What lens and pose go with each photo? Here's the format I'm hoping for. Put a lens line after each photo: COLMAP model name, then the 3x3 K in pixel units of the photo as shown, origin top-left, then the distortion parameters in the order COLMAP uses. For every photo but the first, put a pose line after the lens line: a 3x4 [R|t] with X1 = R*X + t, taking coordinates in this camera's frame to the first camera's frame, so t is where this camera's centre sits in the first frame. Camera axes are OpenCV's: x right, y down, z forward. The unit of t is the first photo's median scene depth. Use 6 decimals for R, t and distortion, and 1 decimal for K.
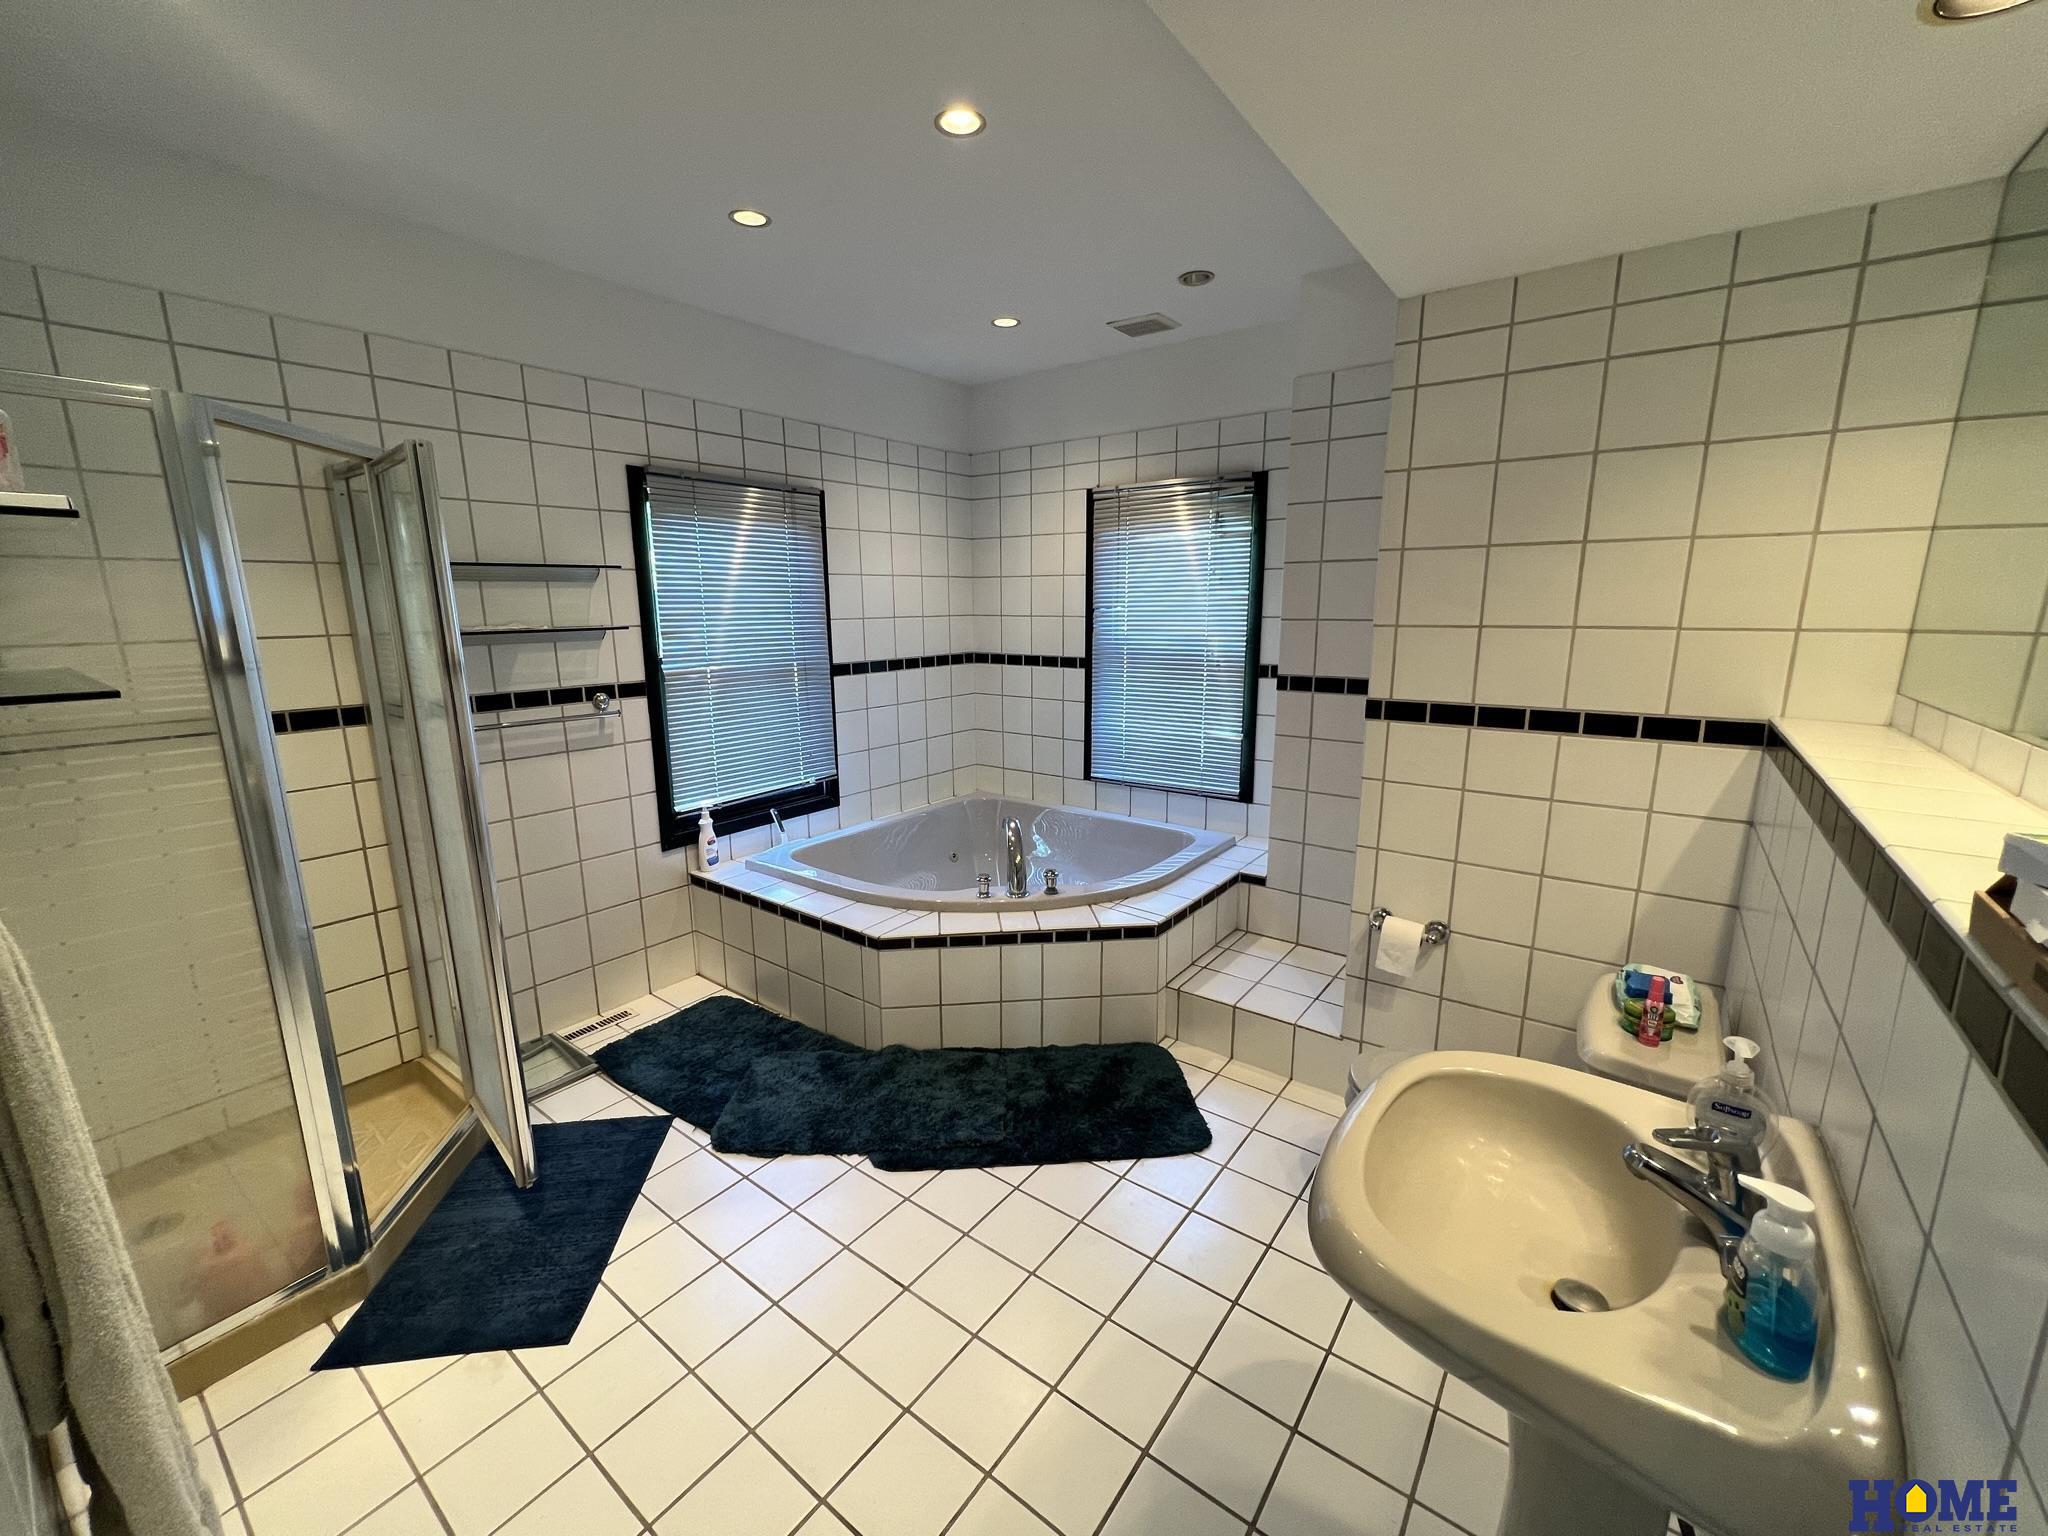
lens RADIAL K [[822.9, 0, 1021.2], [0, 822.9, 765.2], [0, 0, 1]] dist [-0.000446, -0.000079]
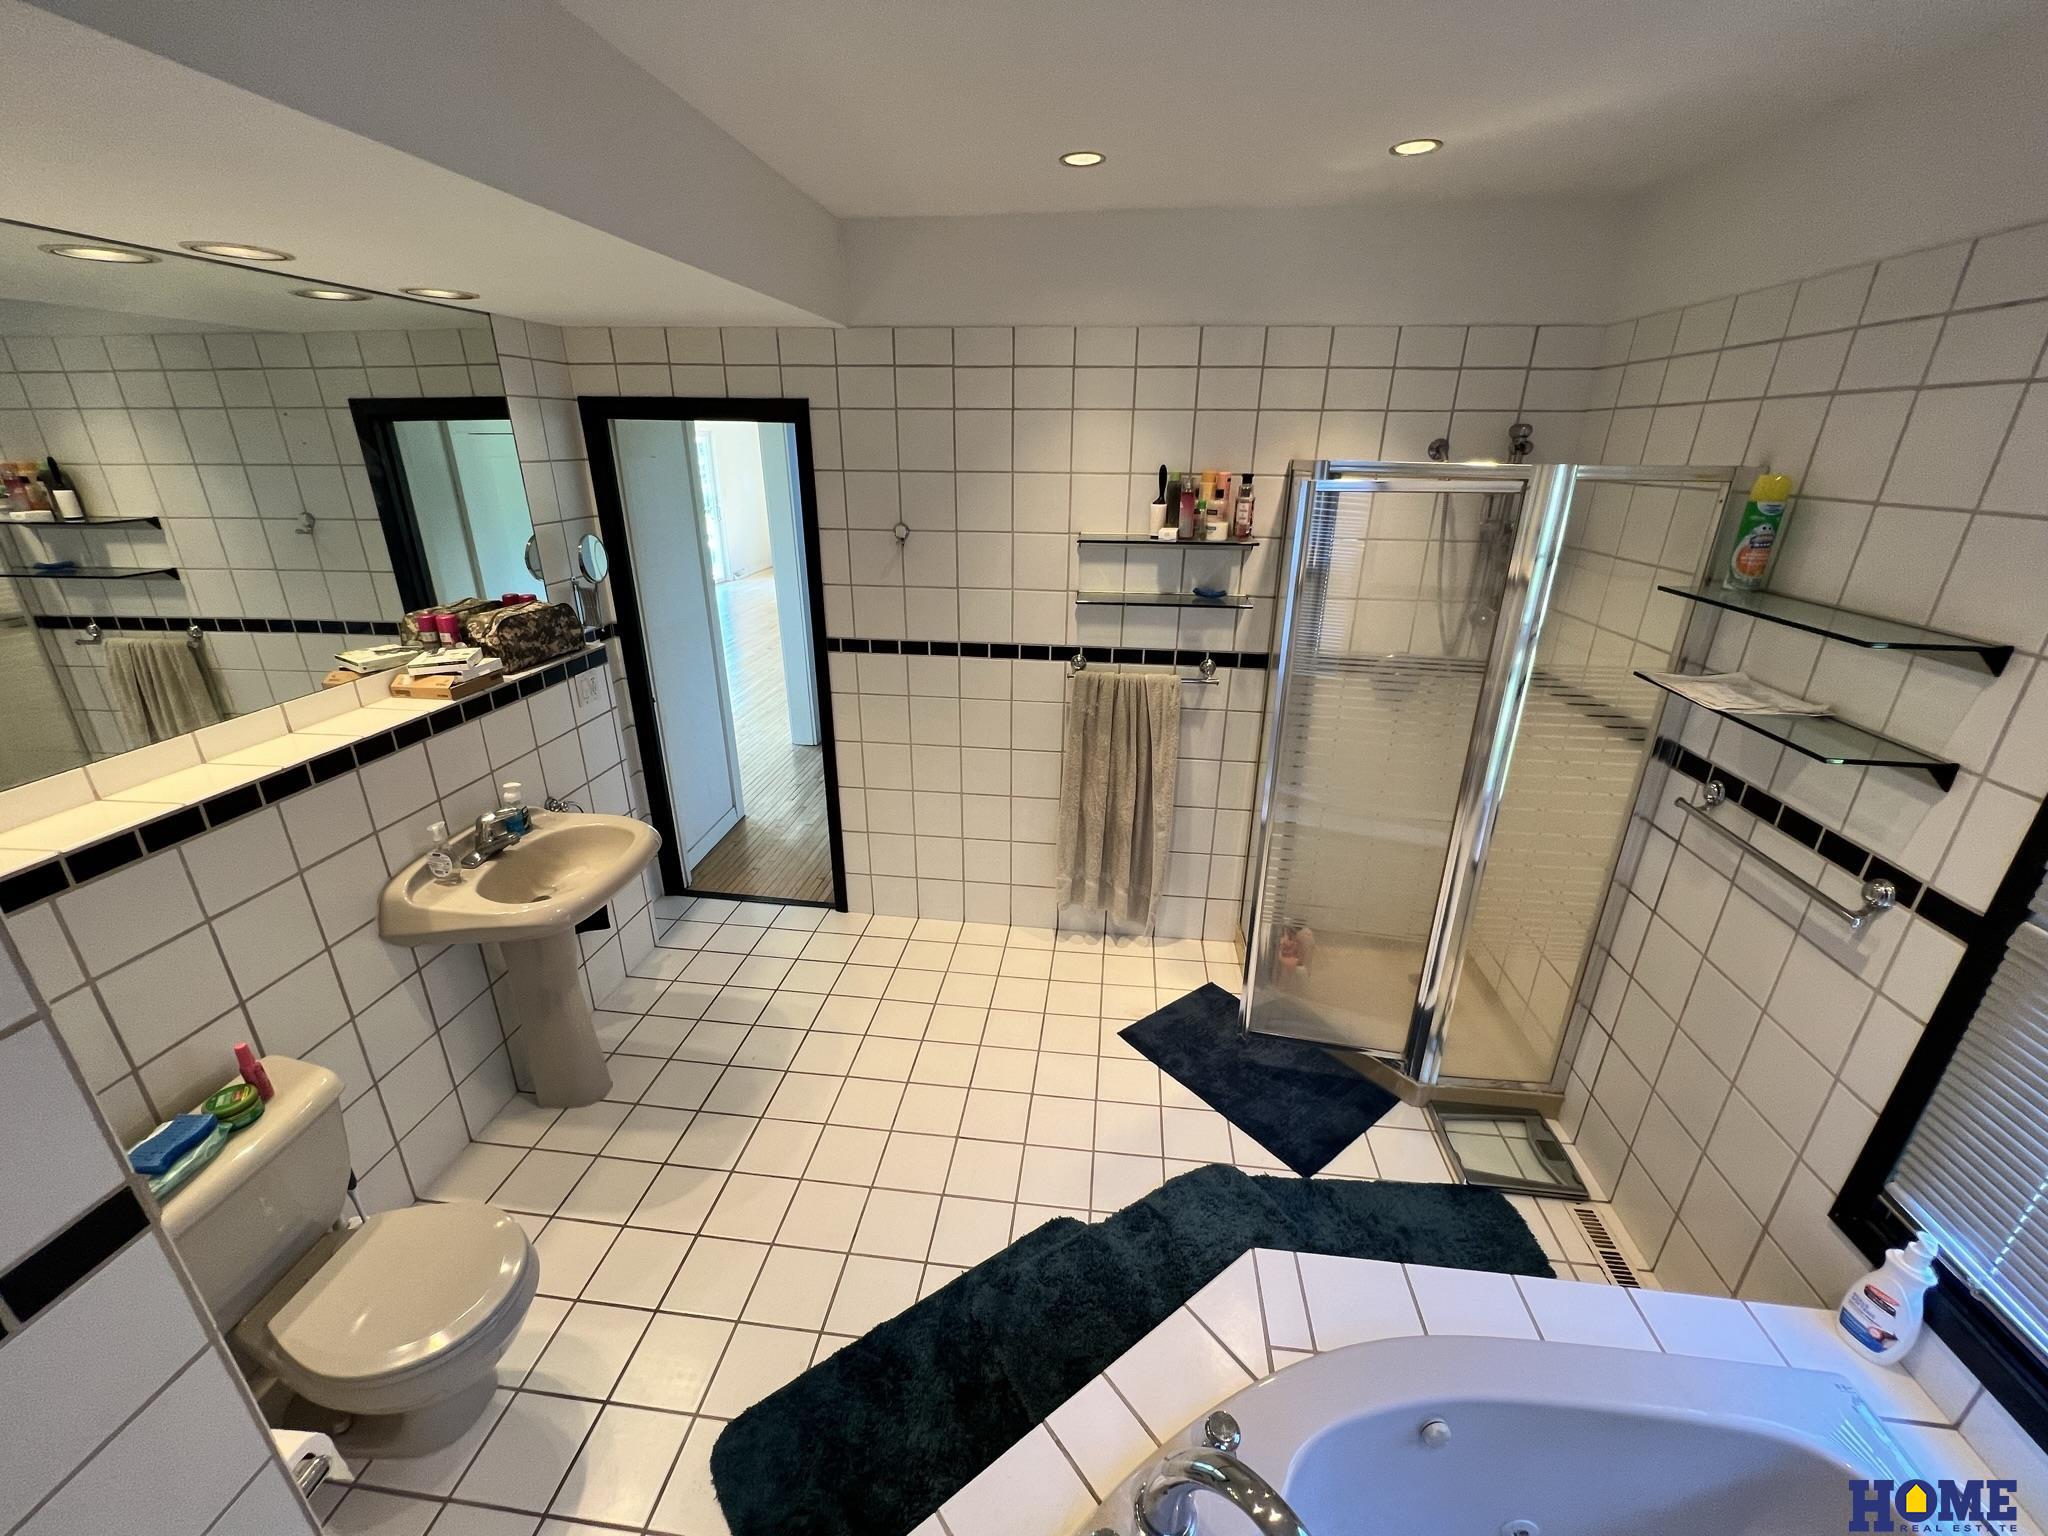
lens RADIAL K [[822.9, 0, 1021.2], [0, 822.9, 765.2], [0, 0, 1]] dist [-0.000446, -0.000079]
pose [[-0.862500, 0.186456, -0.470455, 0.185995], [-0.103658, 0.844843, 0.524877, -0.378321], [0.495327, 0.501473, -0.709349, 1.114198]]
